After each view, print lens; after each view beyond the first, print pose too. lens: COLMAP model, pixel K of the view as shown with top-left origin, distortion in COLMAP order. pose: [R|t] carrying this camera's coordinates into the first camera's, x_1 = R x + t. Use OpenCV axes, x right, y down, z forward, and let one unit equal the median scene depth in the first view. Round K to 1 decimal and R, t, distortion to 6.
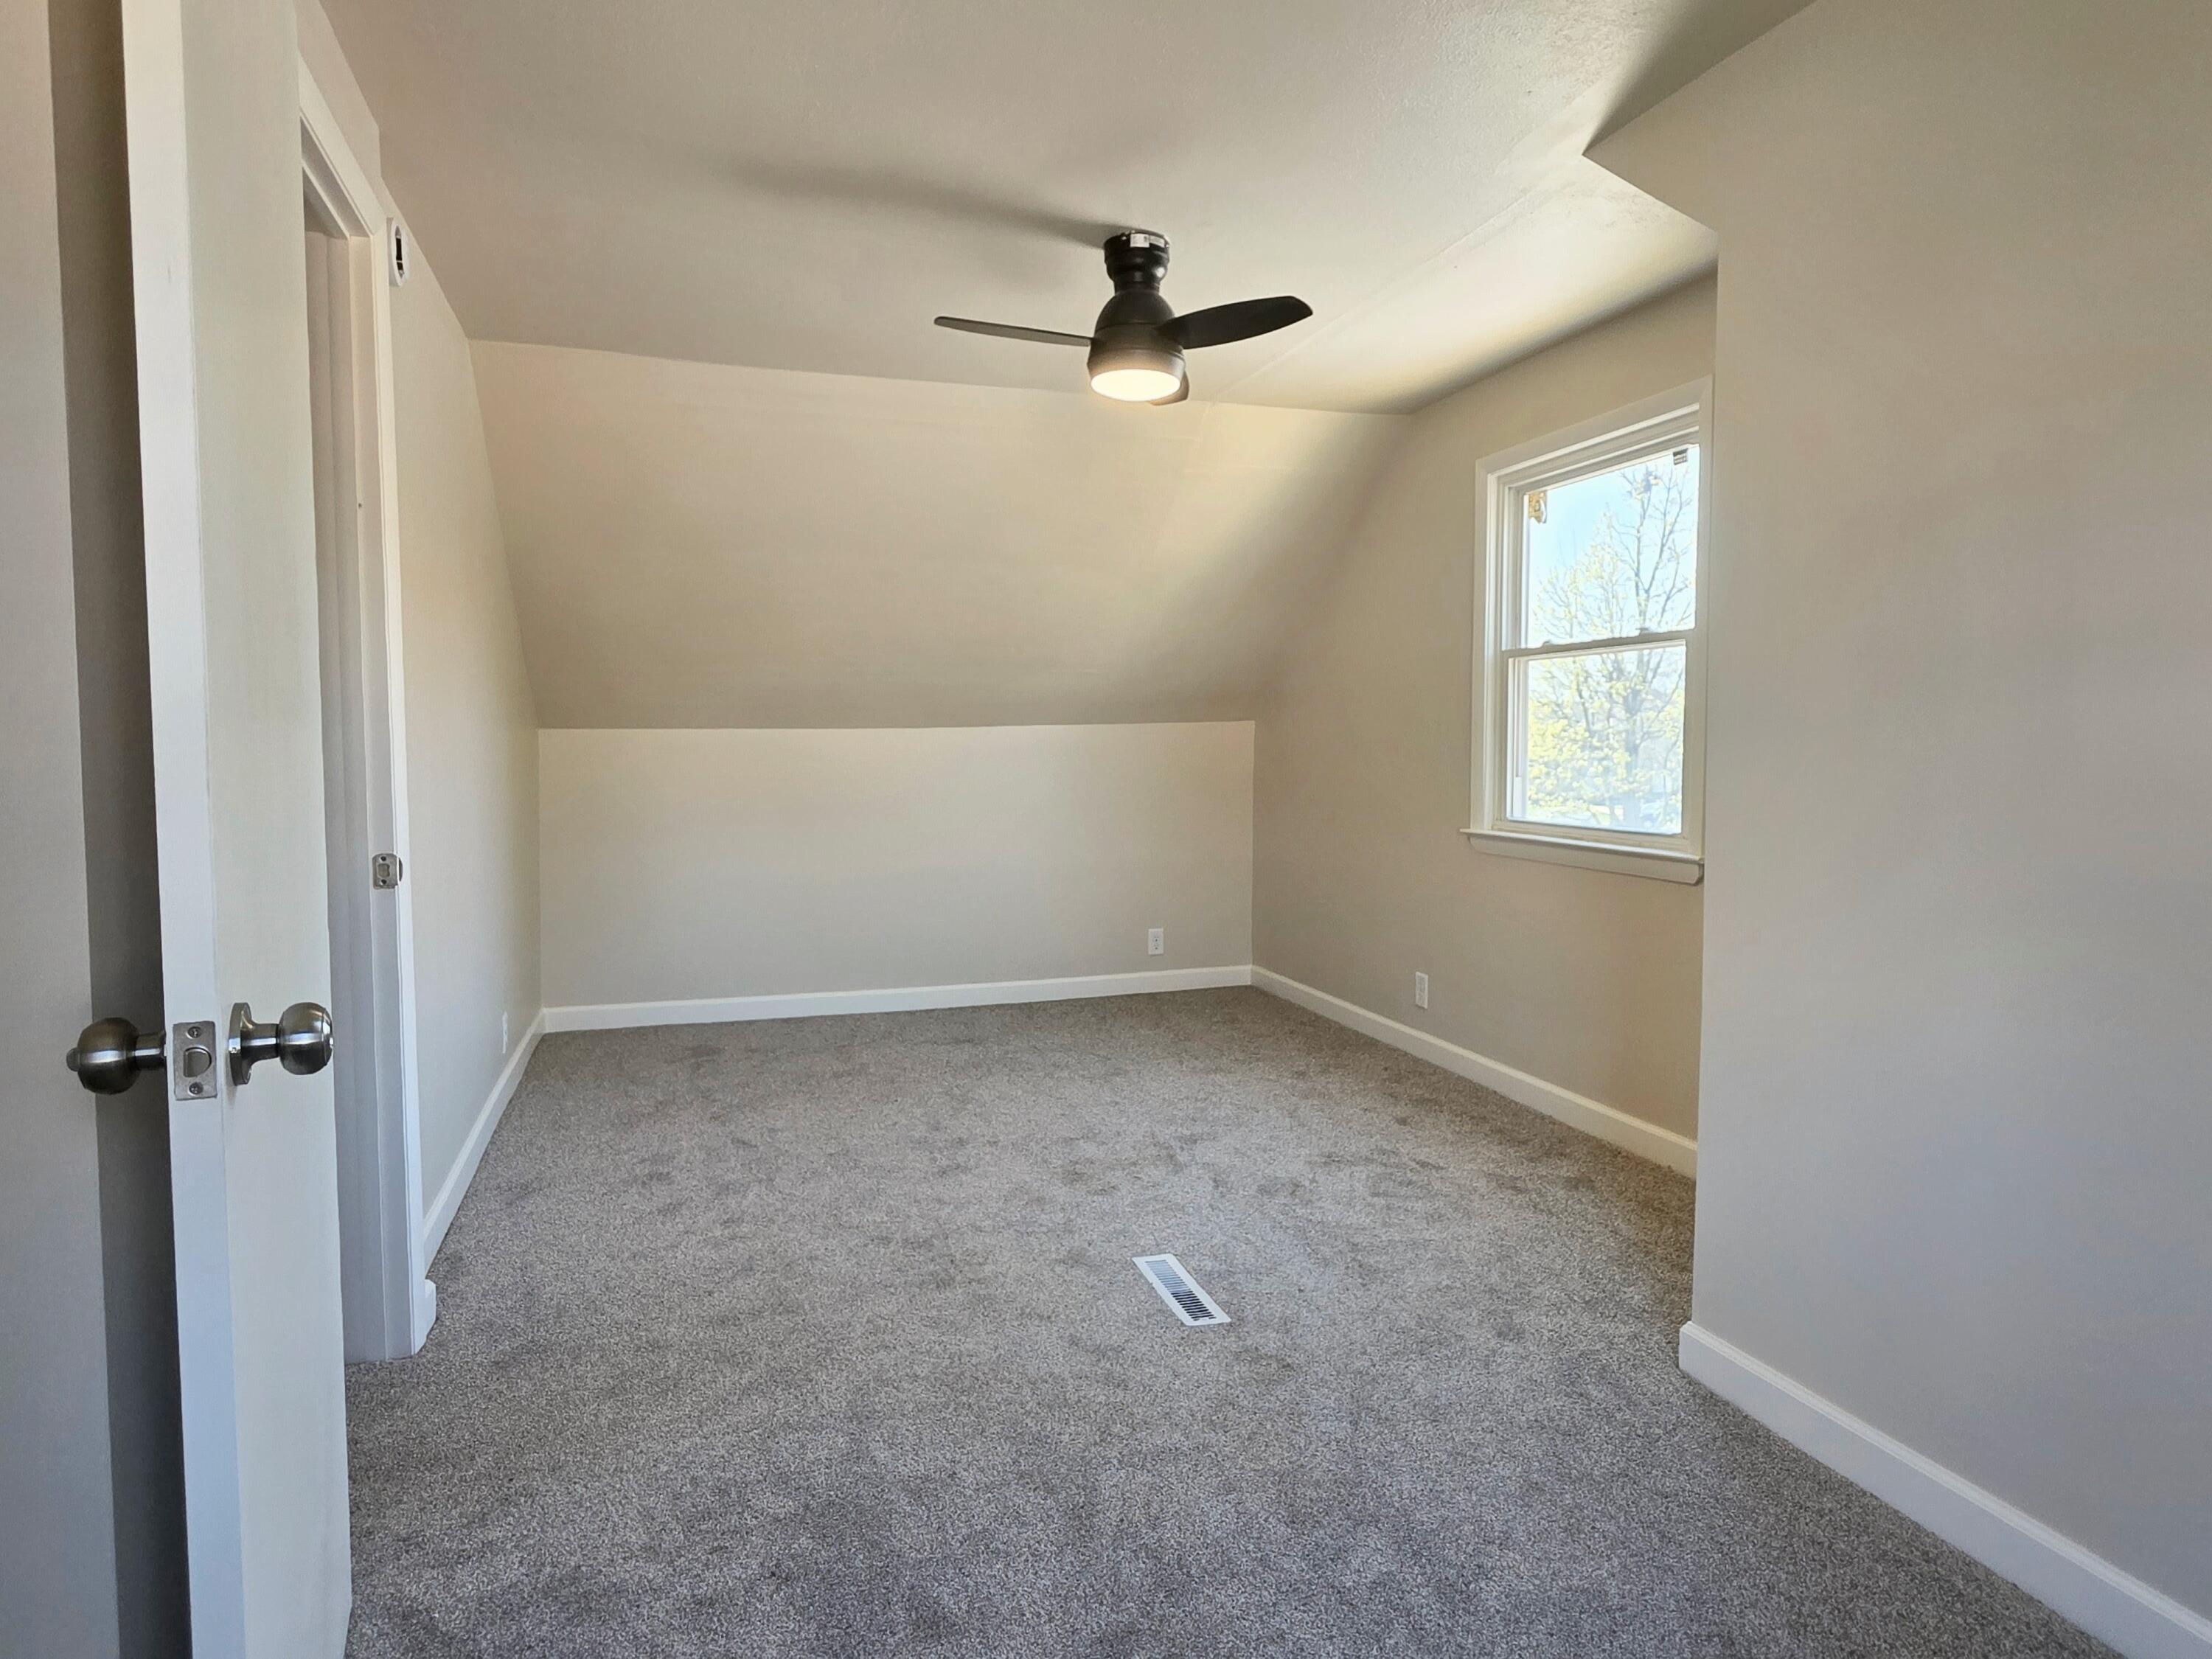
lens RADIAL K [[1269.6, 0, 1119.2], [0, 1269.6, 818.1], [0, 0, 1]] dist [0.002211, -0.001153]
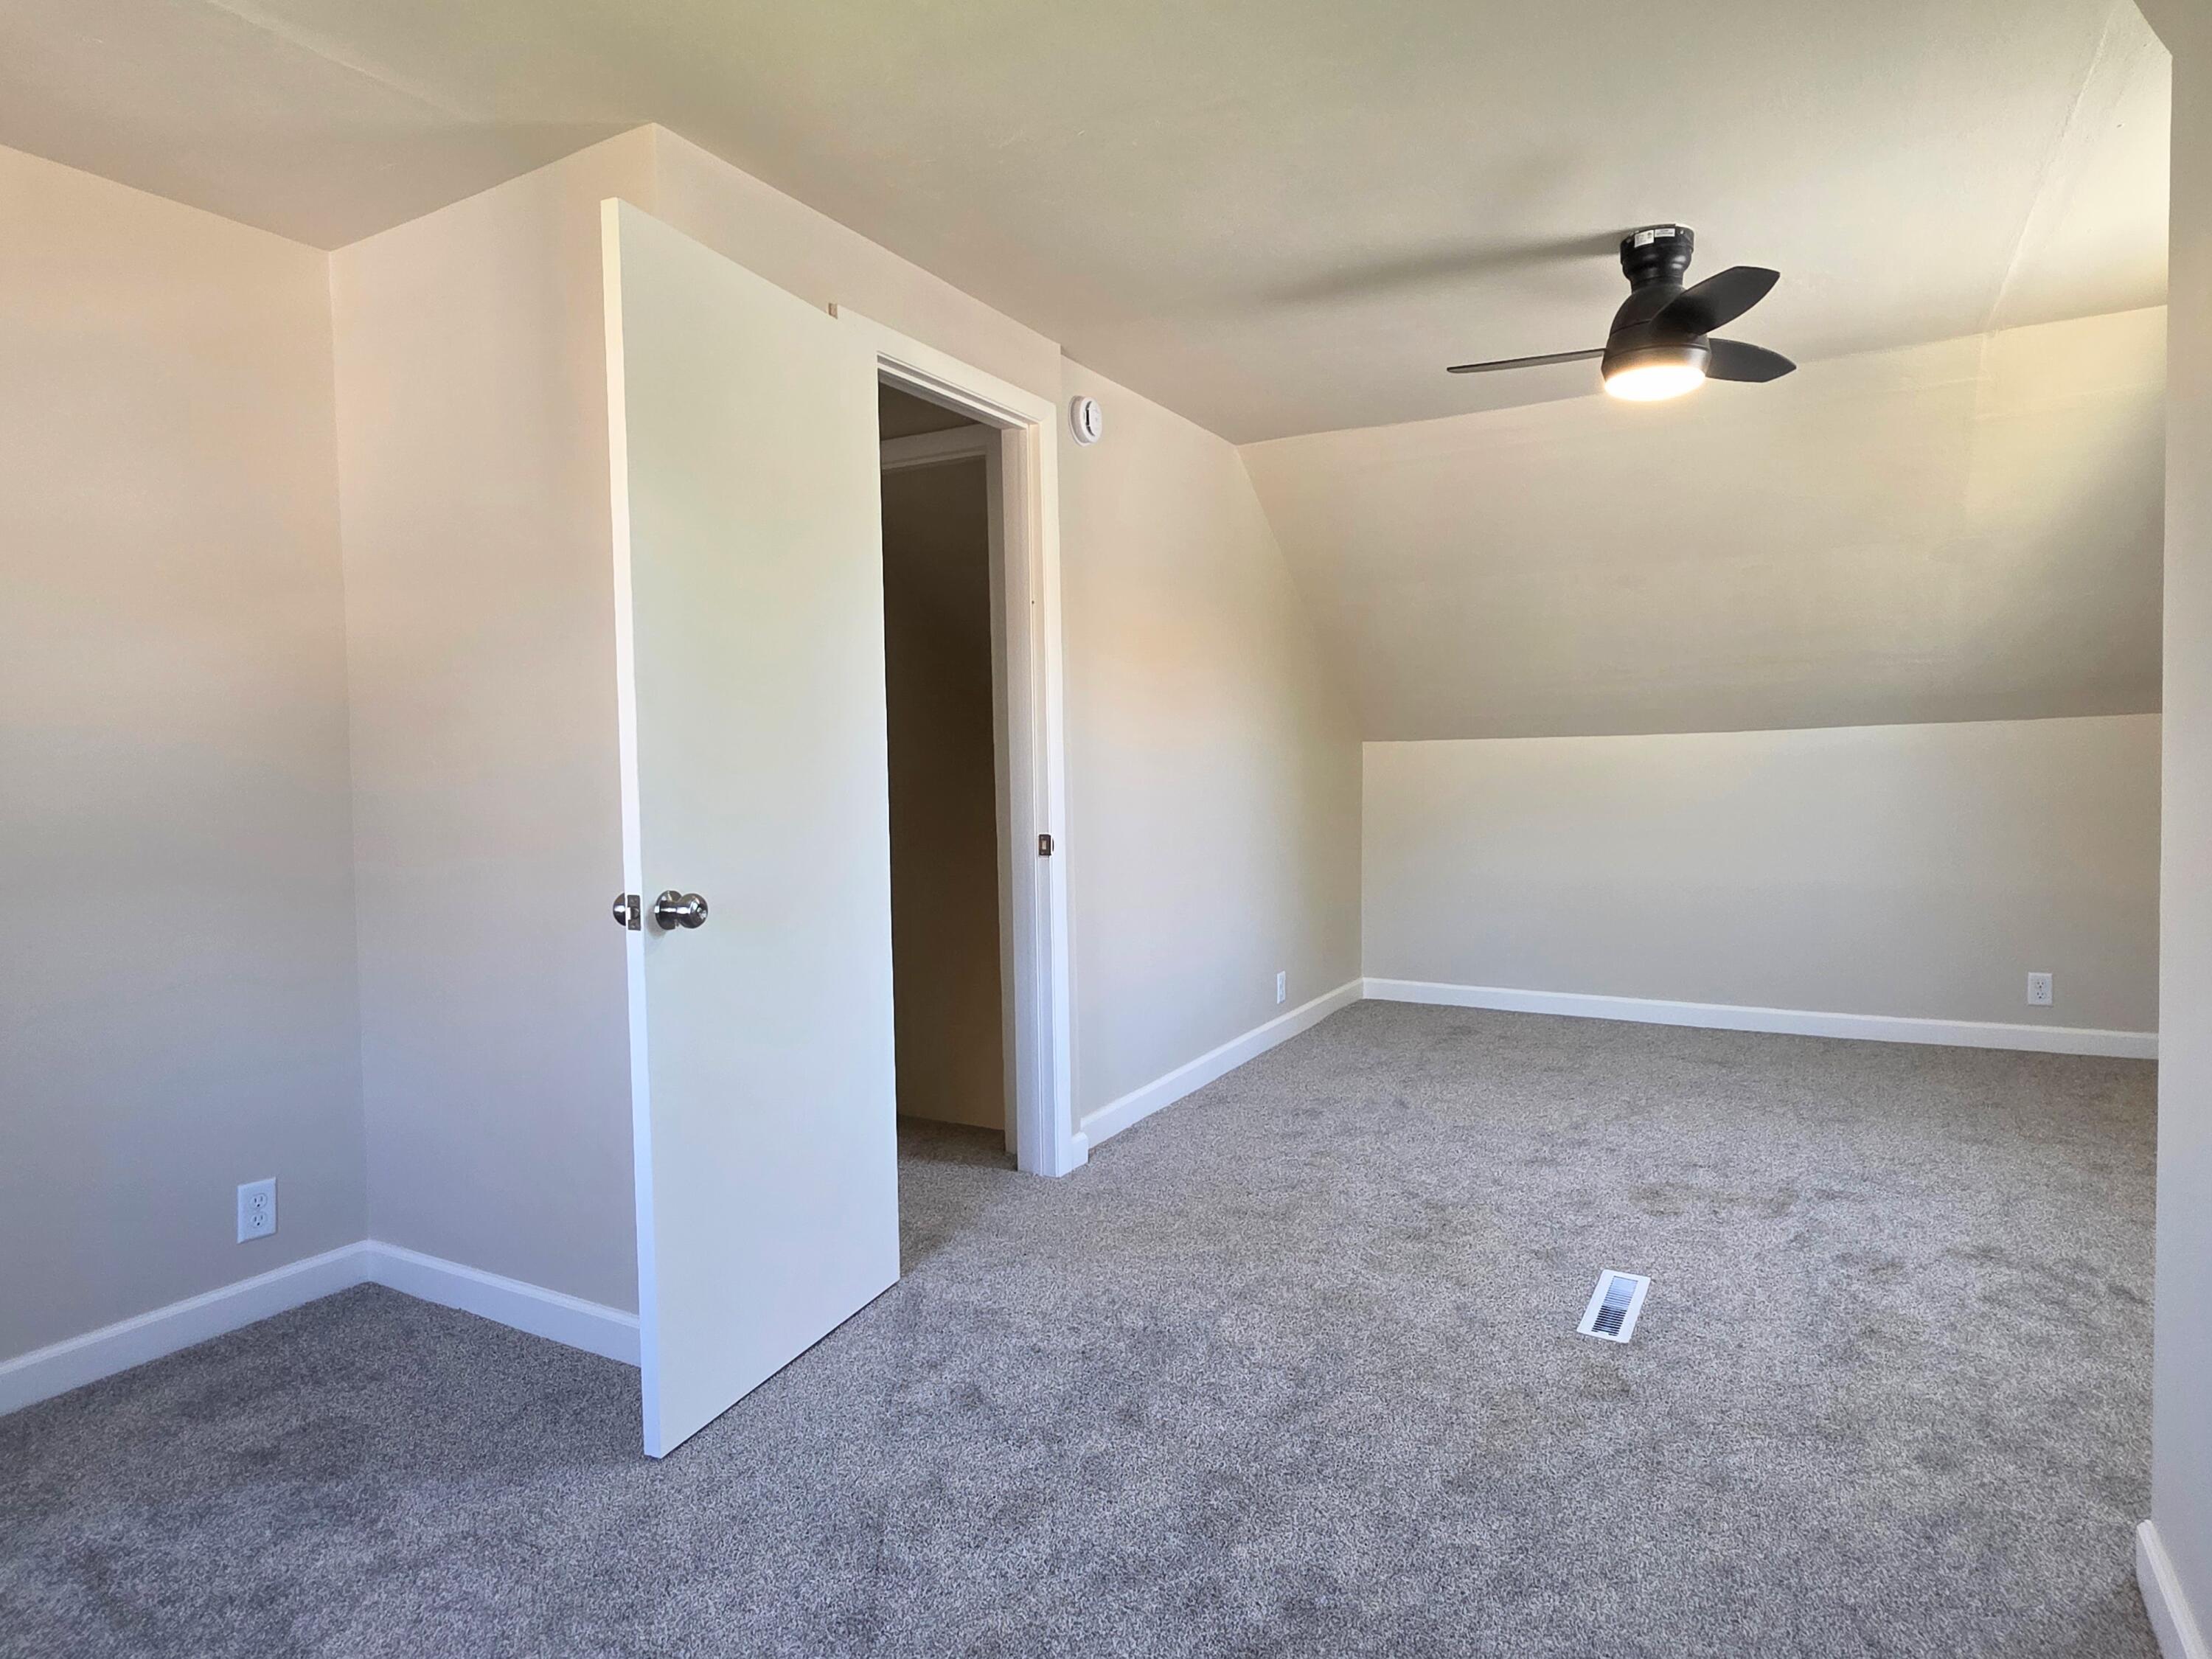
lens RADIAL K [[1269.6, 0, 1119.2], [0, 1269.6, 818.1], [0, 0, 1]] dist [0.002211, -0.001153]
pose [[0.685418, 0.024321, -0.727744, 0.413997], [-0.027912, 0.999585, 0.007118, -0.002038], [0.727615, 0.015434, 0.685812, 0.033597]]
